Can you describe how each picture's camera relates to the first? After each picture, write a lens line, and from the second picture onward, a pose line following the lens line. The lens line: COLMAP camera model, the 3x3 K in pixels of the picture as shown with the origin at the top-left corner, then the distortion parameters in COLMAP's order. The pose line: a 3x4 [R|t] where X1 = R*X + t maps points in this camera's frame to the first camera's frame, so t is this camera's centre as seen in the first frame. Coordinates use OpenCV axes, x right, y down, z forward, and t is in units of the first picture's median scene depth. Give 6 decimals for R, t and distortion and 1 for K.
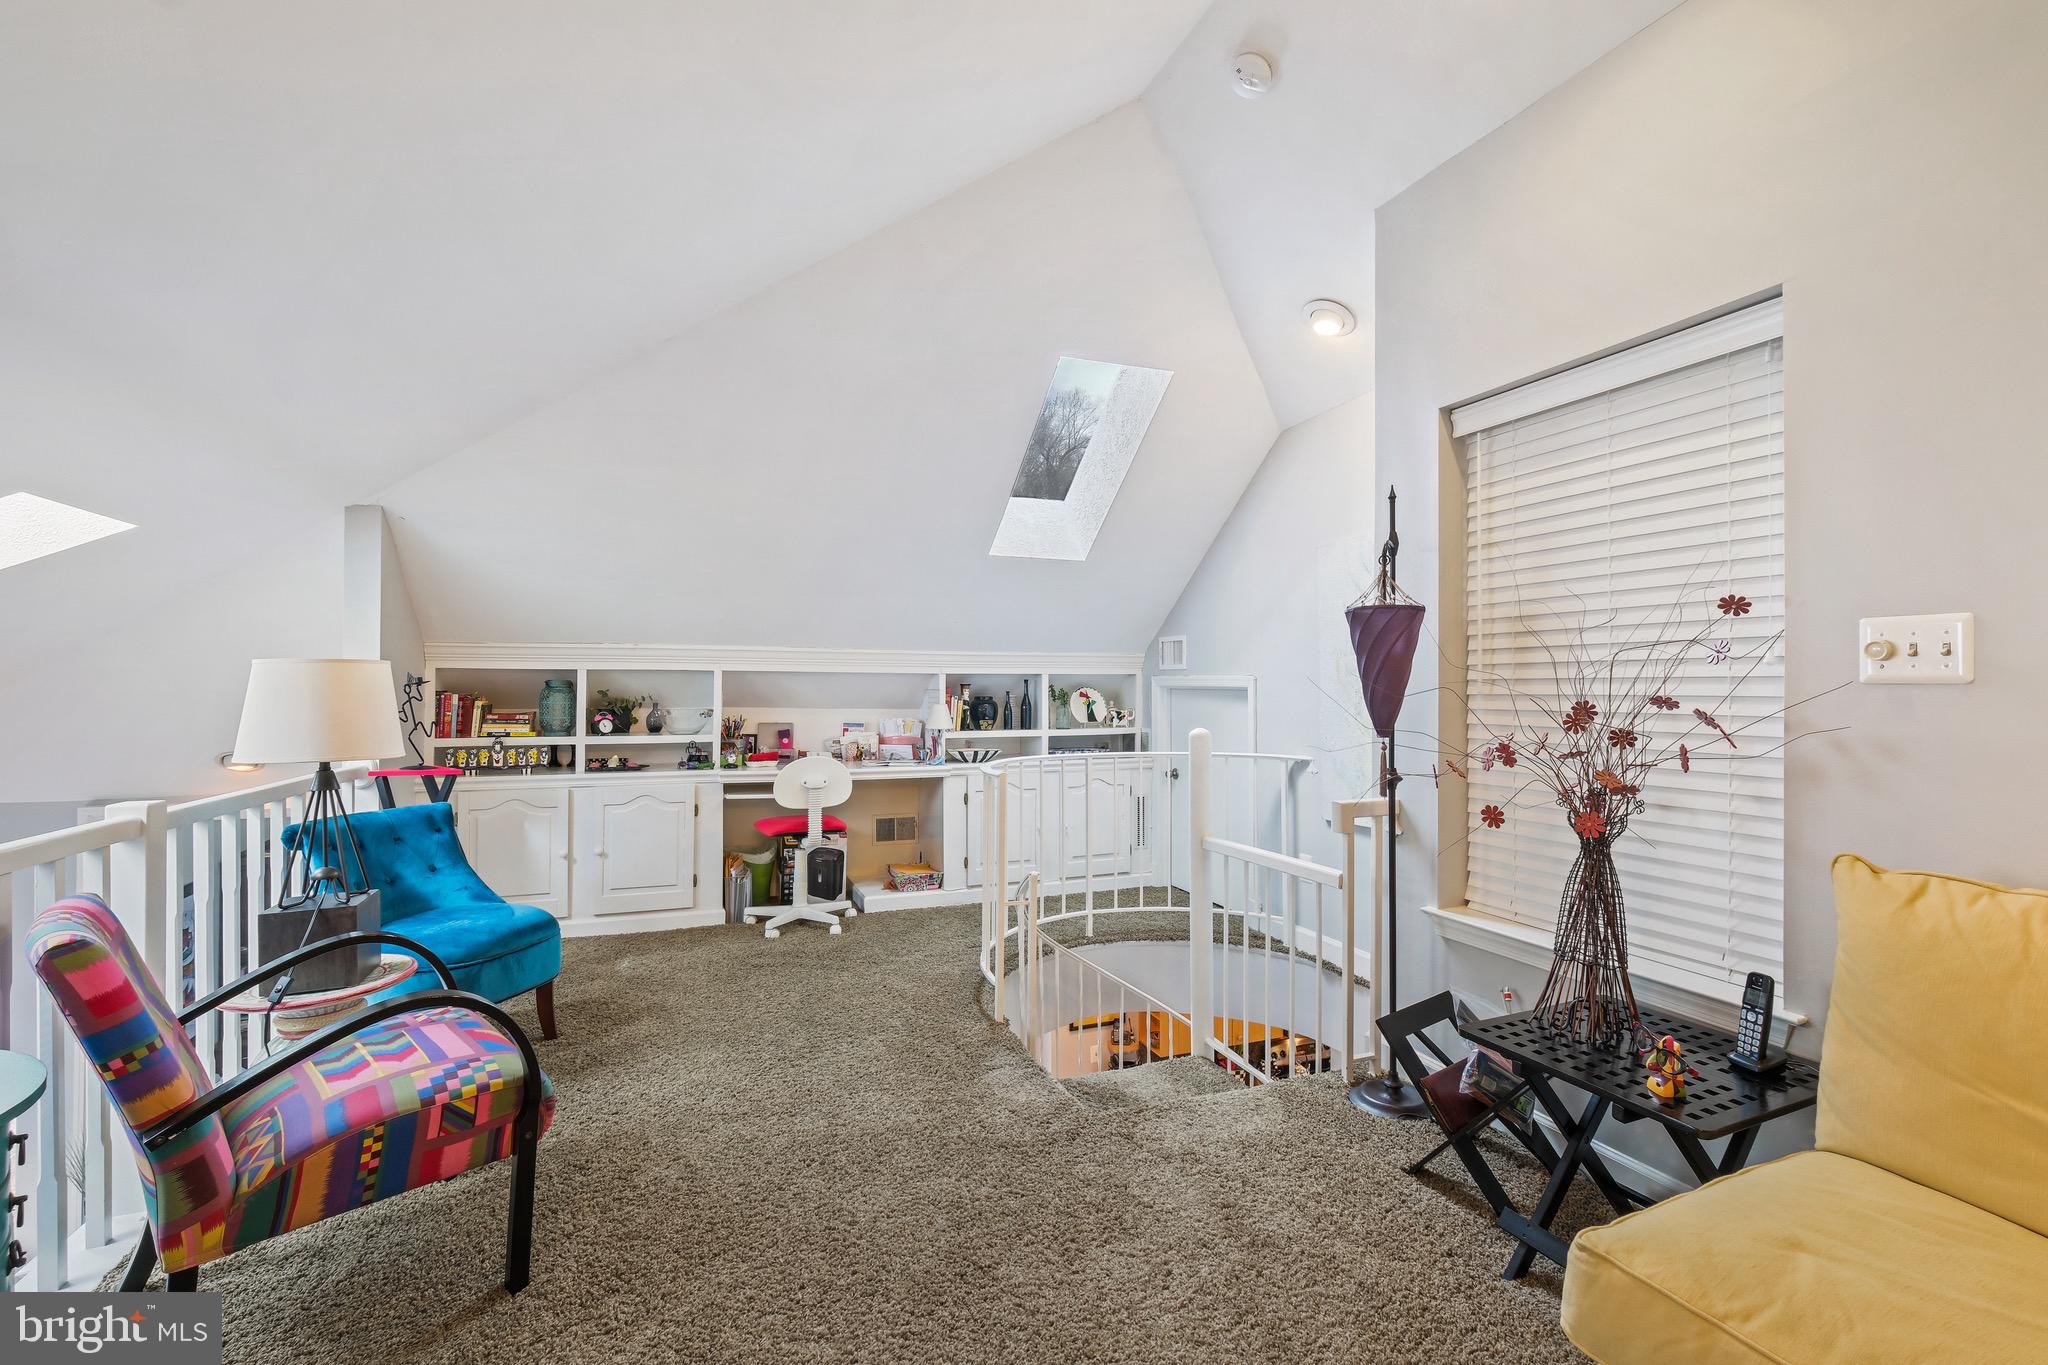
lens RADIAL K [[890.4, 0, 1019.7], [0, 890.4, 679.1], [0, 0, 1]] dist [-0.002967, -0.000331]
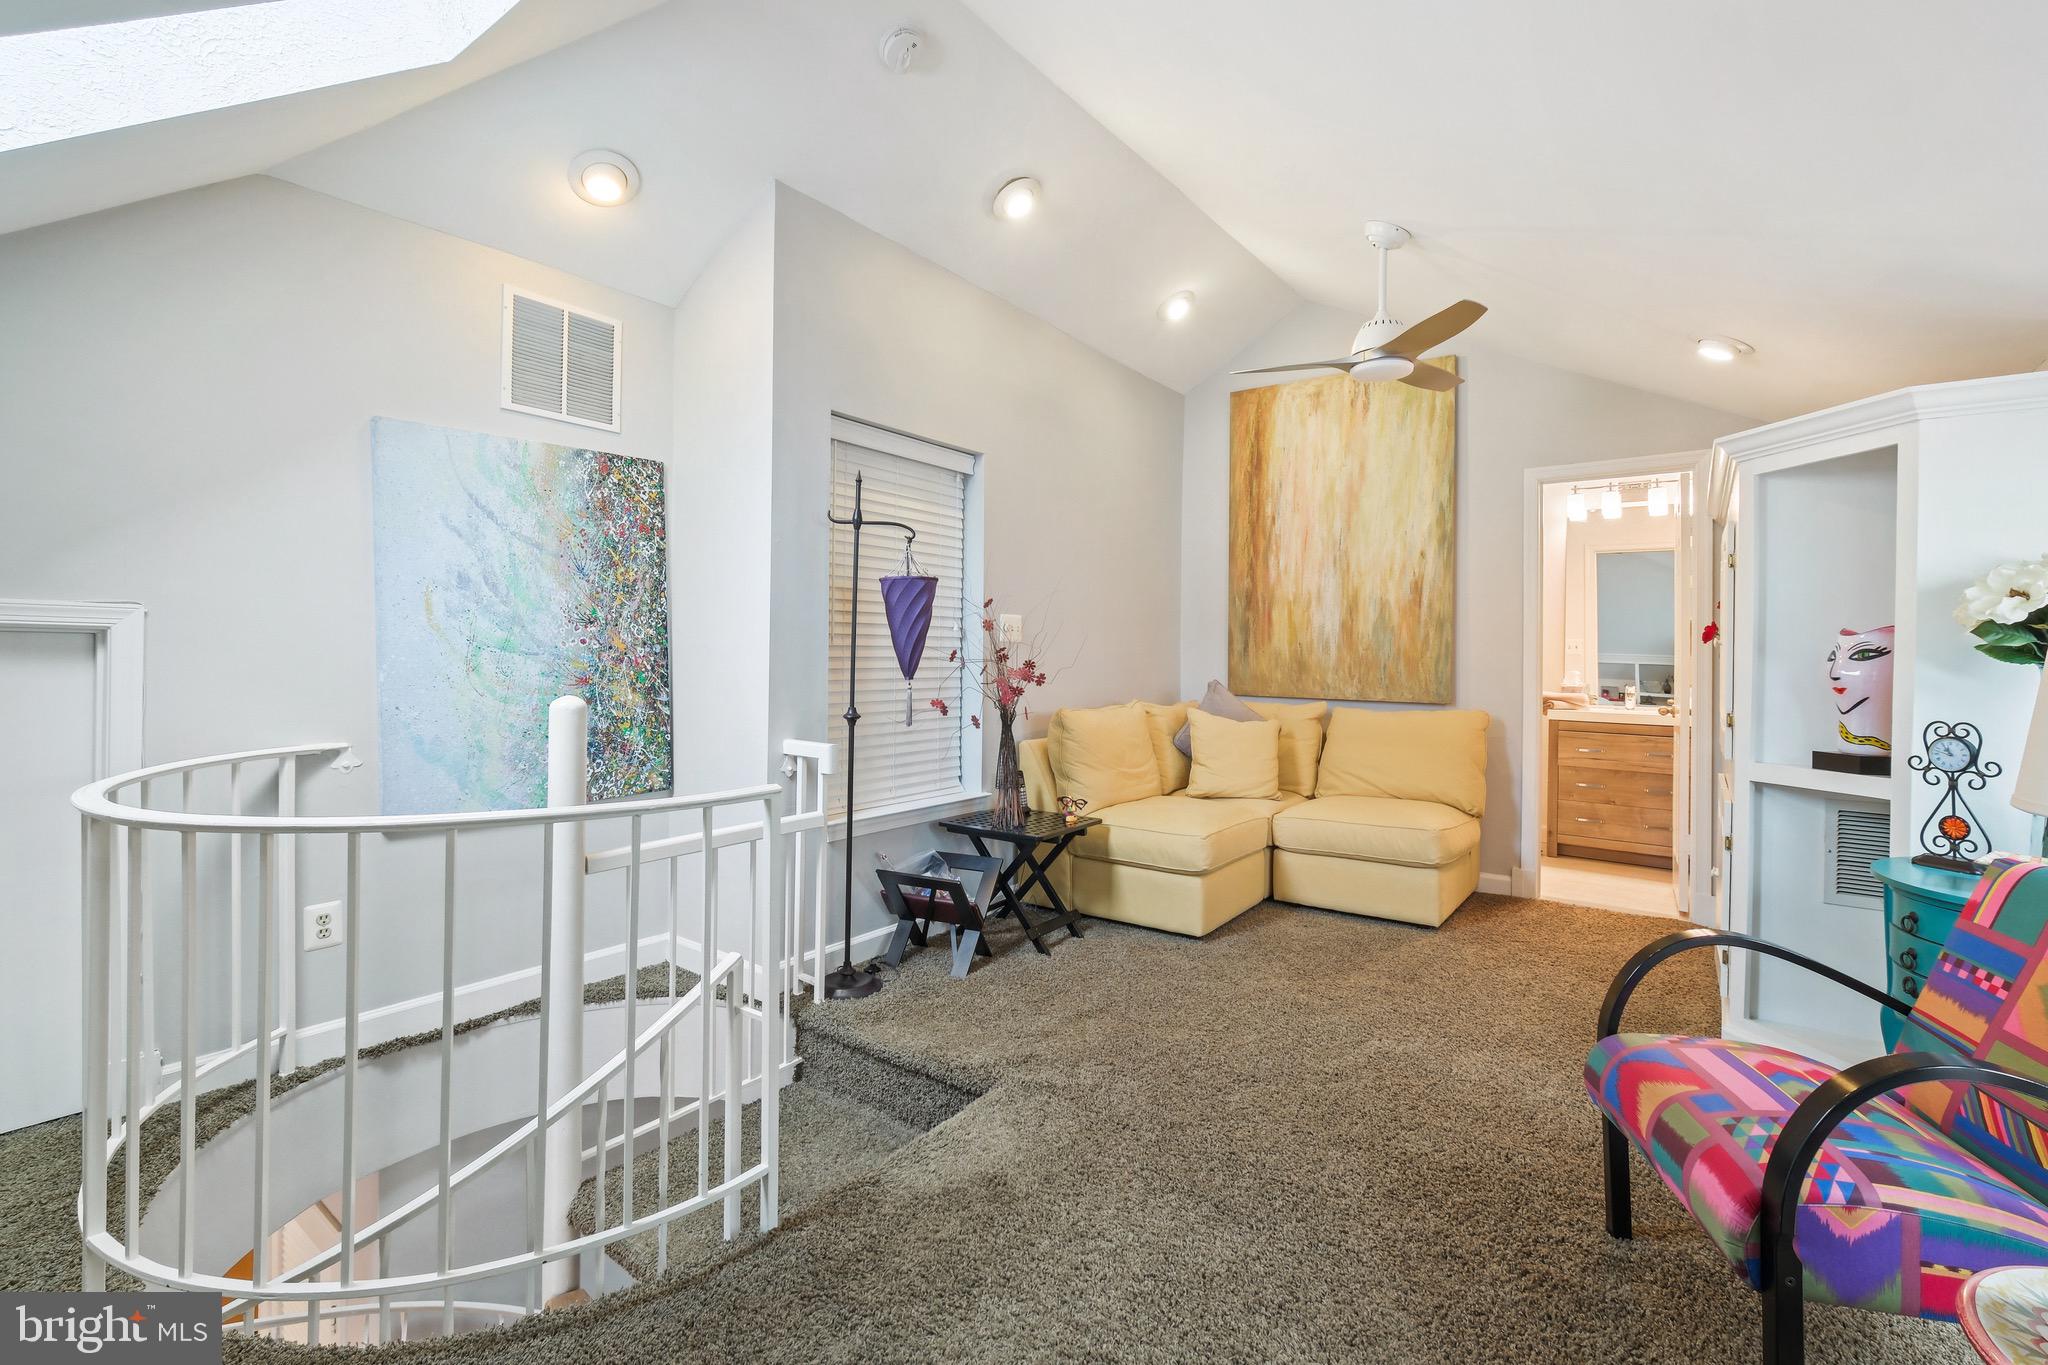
lens RADIAL K [[901.4, 0, 1018.2], [0, 901.4, 666.3], [0, 0, 1]] dist [-0.000120, -0.000092]
pose [[-0.532148, -0.026720, 0.846230, -0.729139], [-0.021017, 0.999611, 0.018347, 0.016110], [-0.846391, -0.008022, -0.532502, 1.489520]]
